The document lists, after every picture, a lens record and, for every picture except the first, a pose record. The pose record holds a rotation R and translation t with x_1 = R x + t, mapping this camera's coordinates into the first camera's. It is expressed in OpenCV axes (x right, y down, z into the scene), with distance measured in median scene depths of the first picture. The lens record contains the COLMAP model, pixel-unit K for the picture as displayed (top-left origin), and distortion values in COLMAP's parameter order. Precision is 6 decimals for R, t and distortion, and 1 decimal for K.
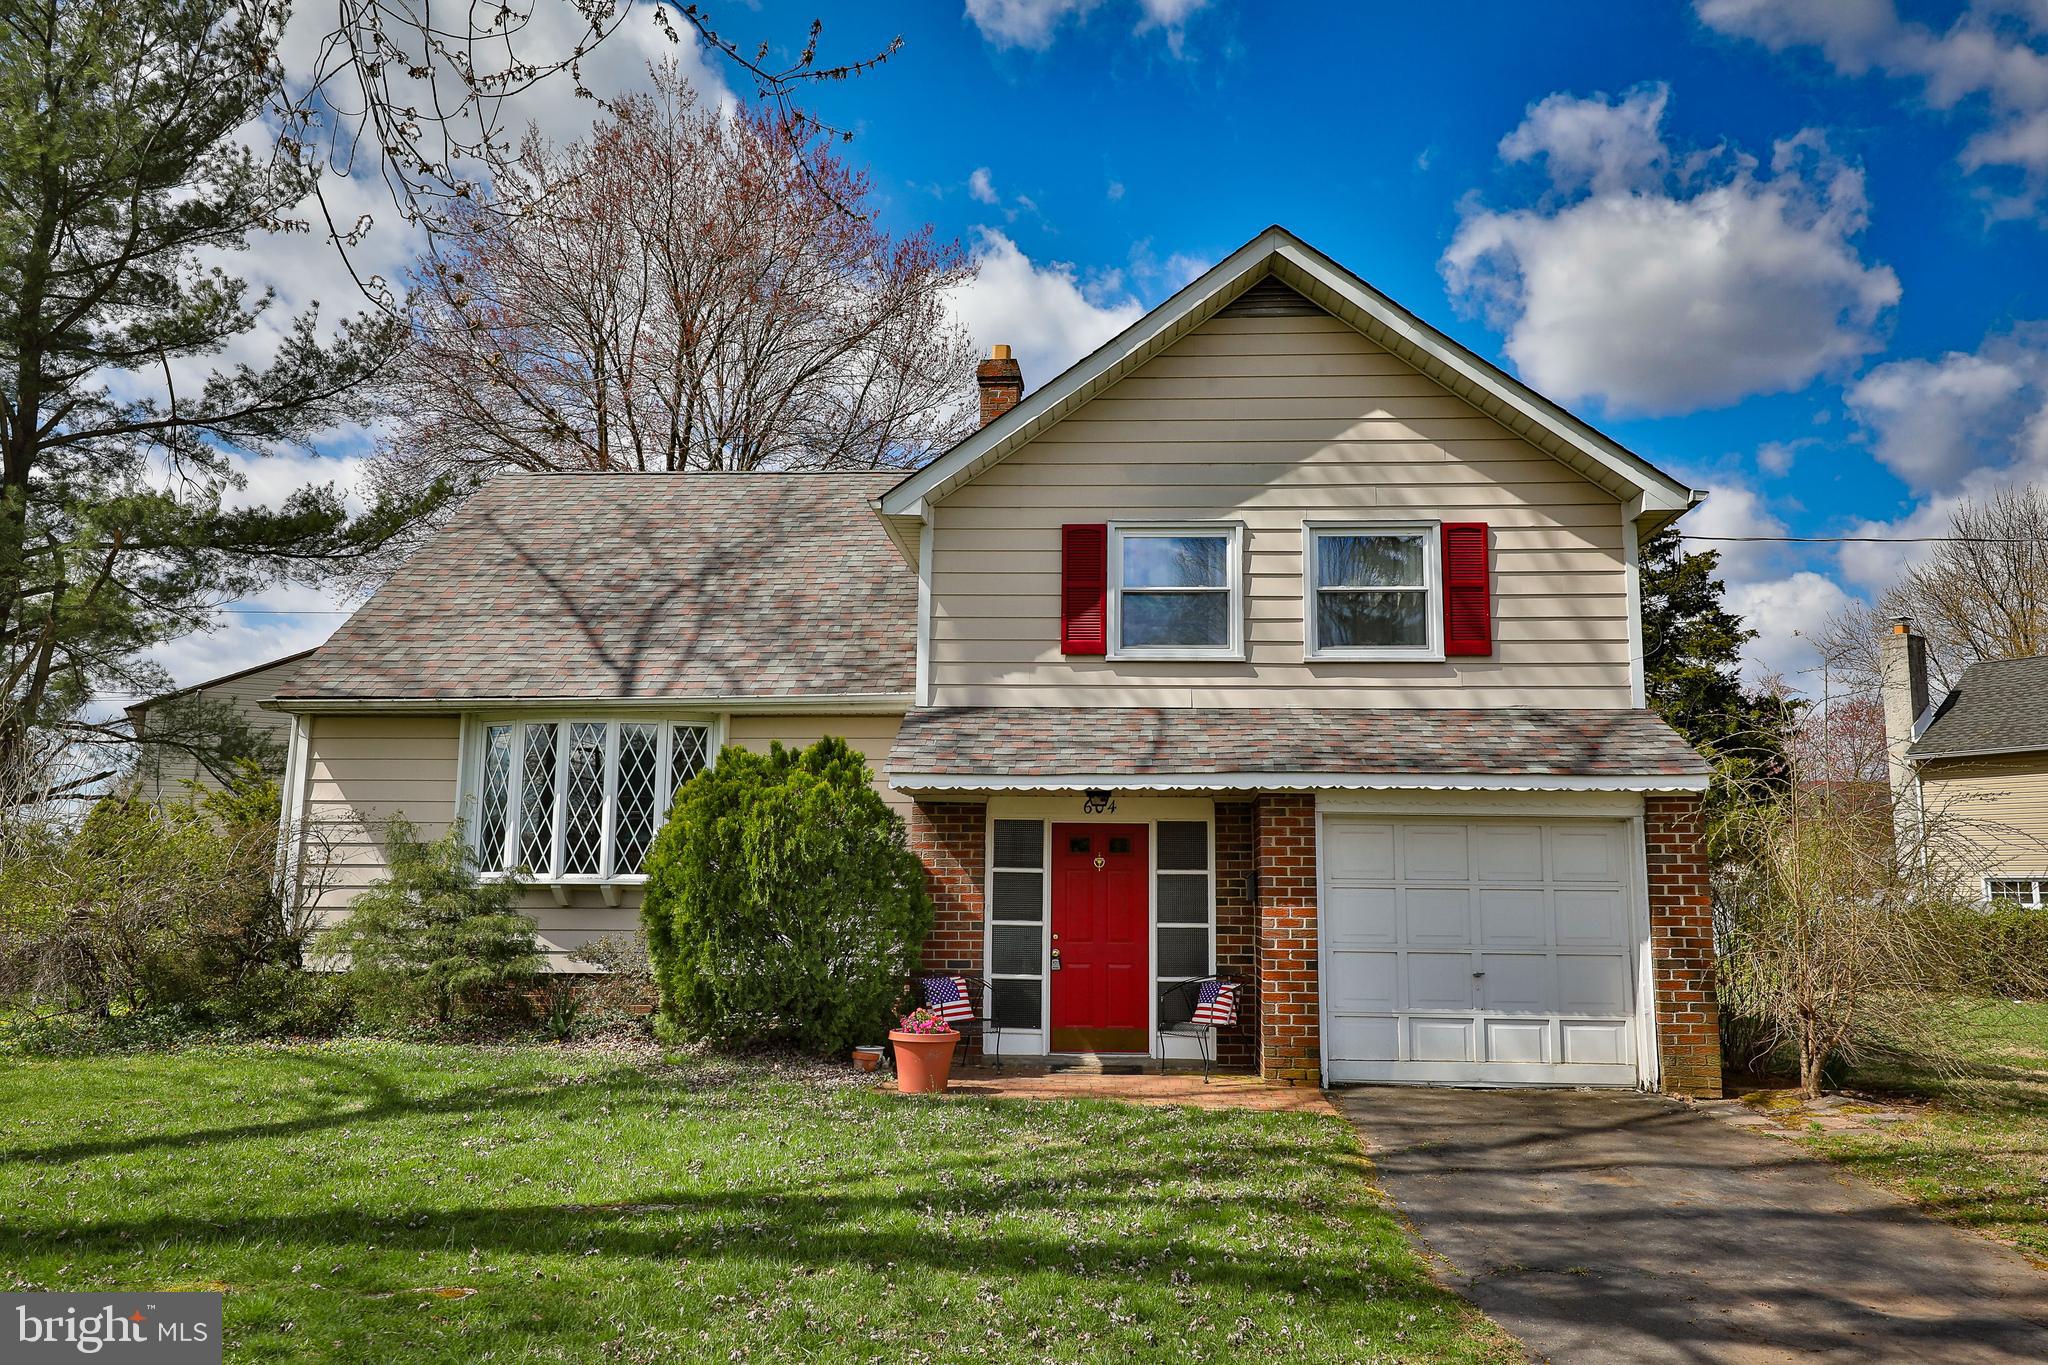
lens RADIAL K [[1434.4, 0, 1026.6], [0, 1434.4, 633.9], [0, 0, 1]] dist [-0.006854, 0.024203]
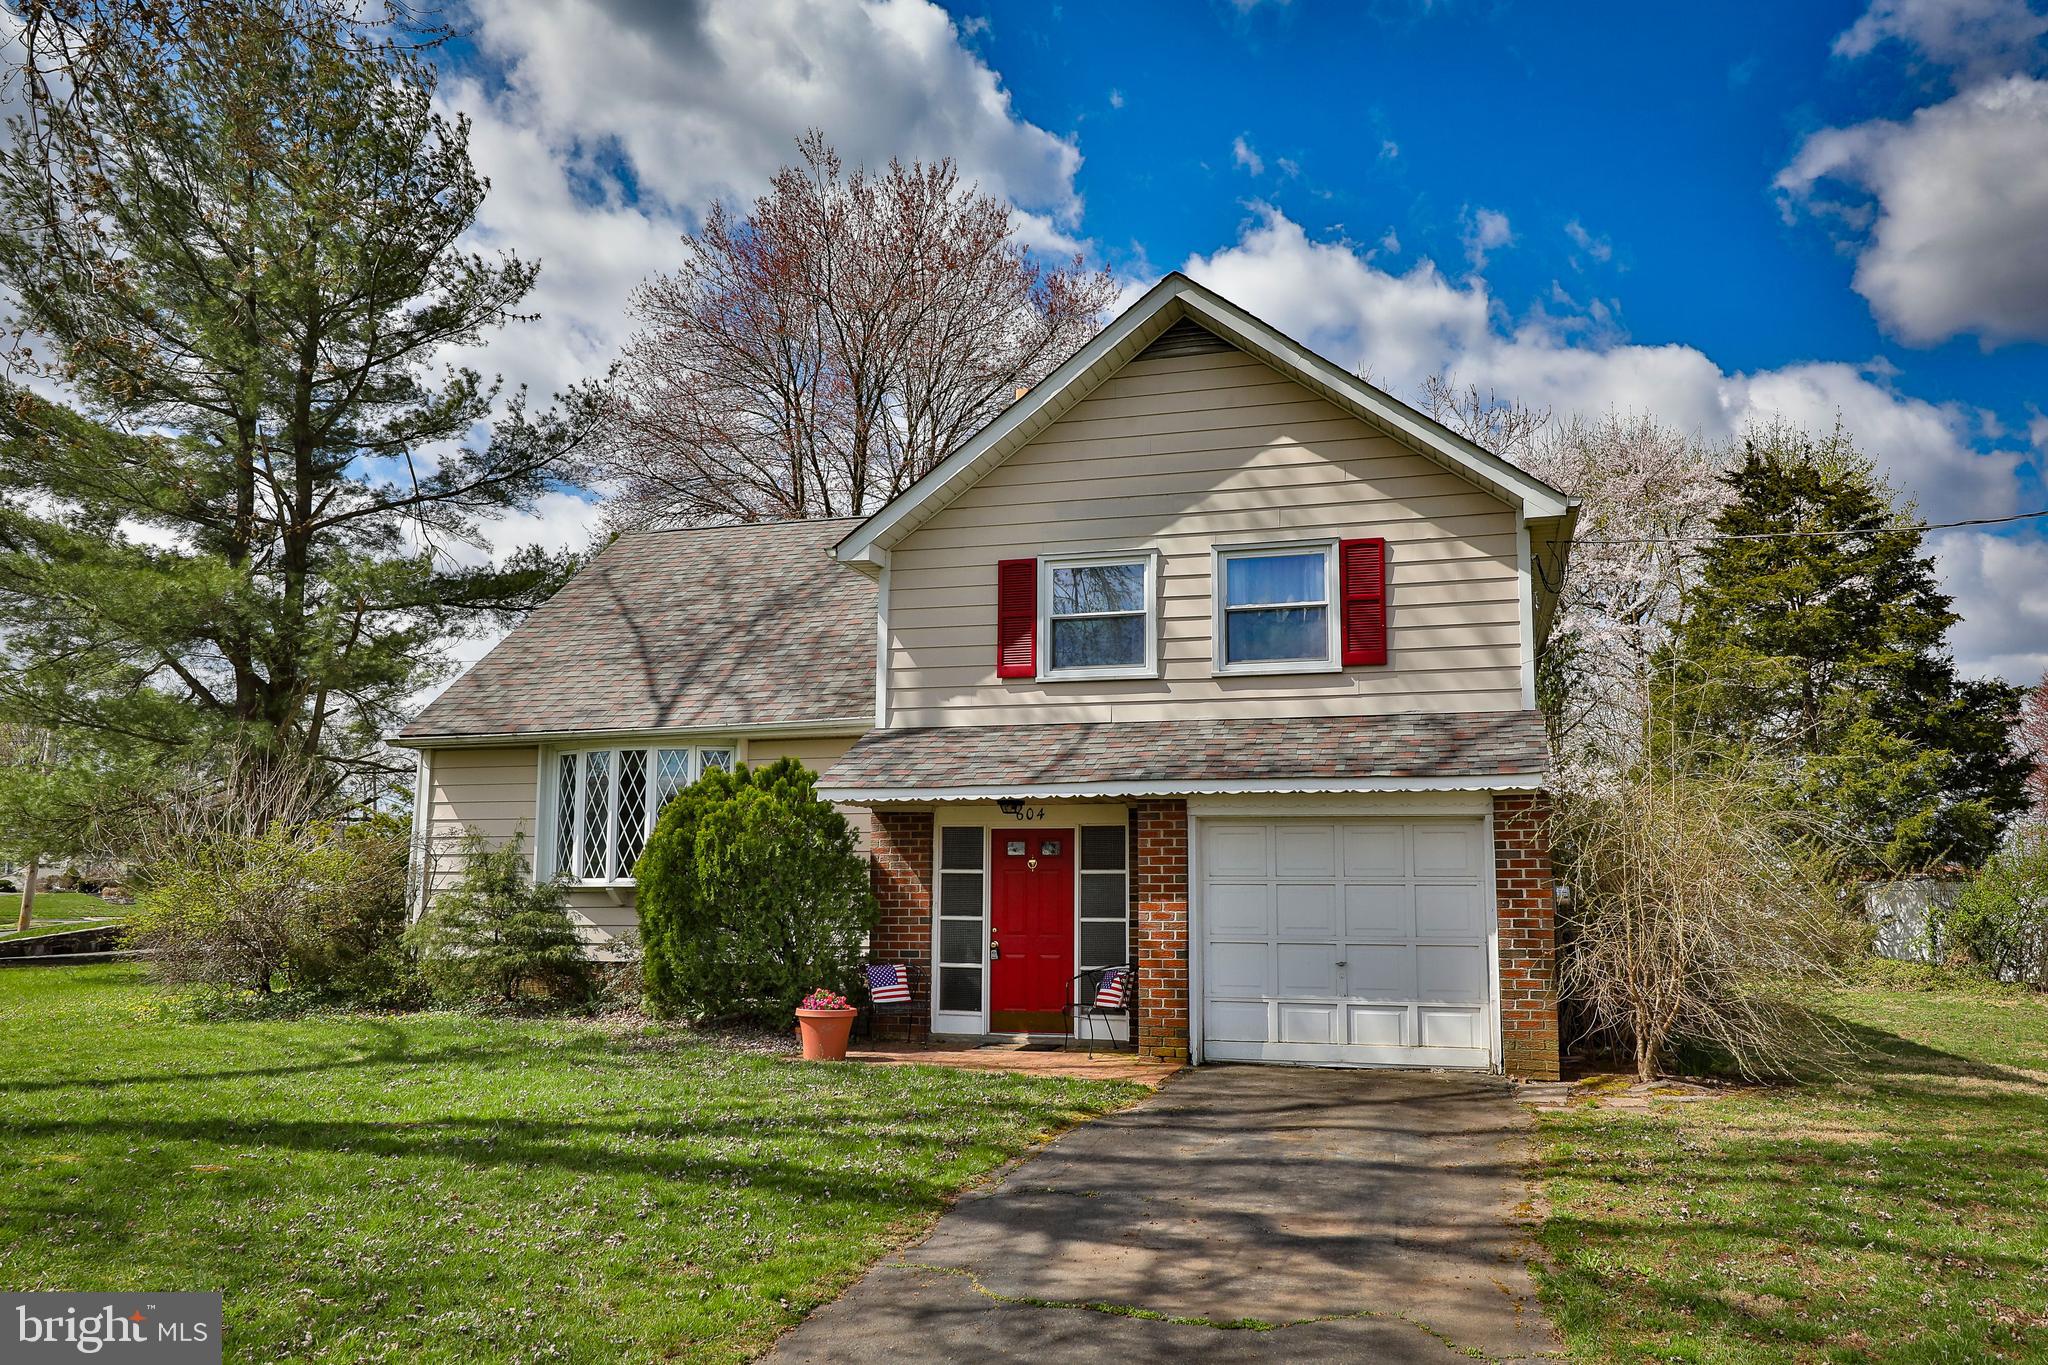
lens RADIAL K [[1423.1, 0, 1024.0], [0, 1423.1, 682.5], [0, 0, 1]] dist [0.003251, 0.000186]
pose [[0.976906, -0.037011, -0.210442, 0.280630], [0.042584, 0.998850, 0.022015, -0.005784], [0.209385, -0.030468, 0.977359, -0.076720]]
